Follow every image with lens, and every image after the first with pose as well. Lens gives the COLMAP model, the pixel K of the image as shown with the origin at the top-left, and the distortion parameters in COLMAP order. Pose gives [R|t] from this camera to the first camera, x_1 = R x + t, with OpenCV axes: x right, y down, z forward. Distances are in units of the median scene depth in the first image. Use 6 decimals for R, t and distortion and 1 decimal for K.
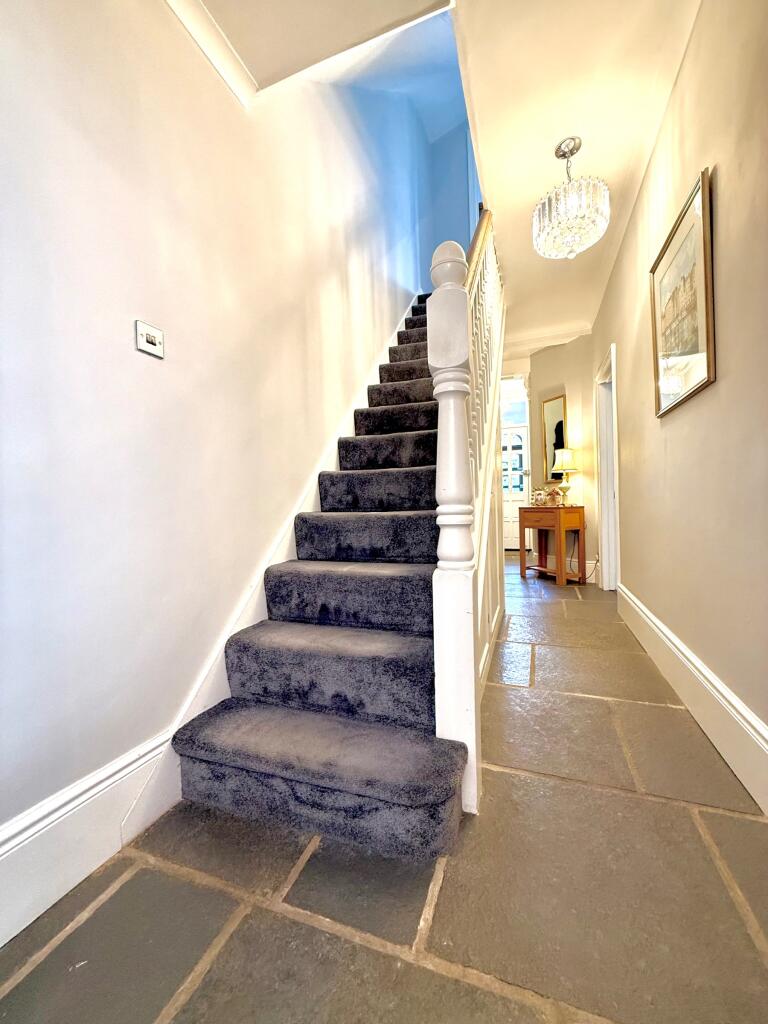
lens RADIAL K [[419.3, 0, 379.5], [0, 419.3, 514.1], [0, 0, 1]] dist [0.002996, 0.000179]
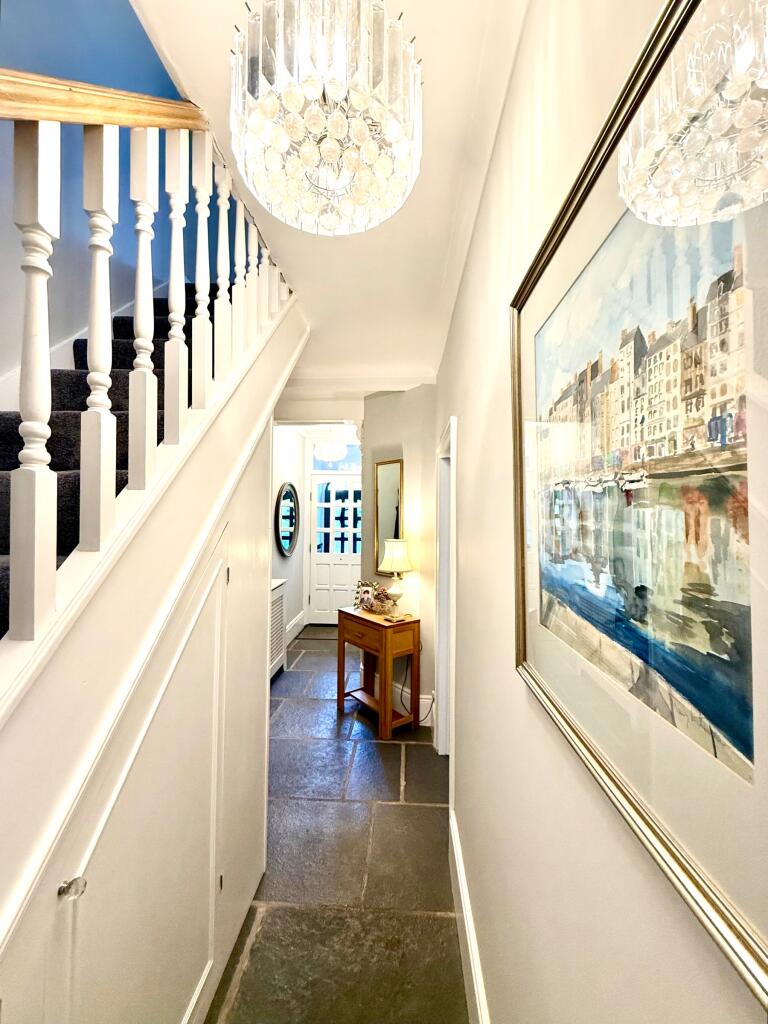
lens RADIAL K [[419.3, 0, 387.6], [0, 419.3, 510.9], [0, 0, 1]] dist [0.002996, 0.000179]
pose [[0.951548, 0.039129, 0.305000, 0.207743], [-0.032055, 0.999089, -0.028169, -0.181741], [-0.305825, 0.017027, 0.951936, 0.328572]]
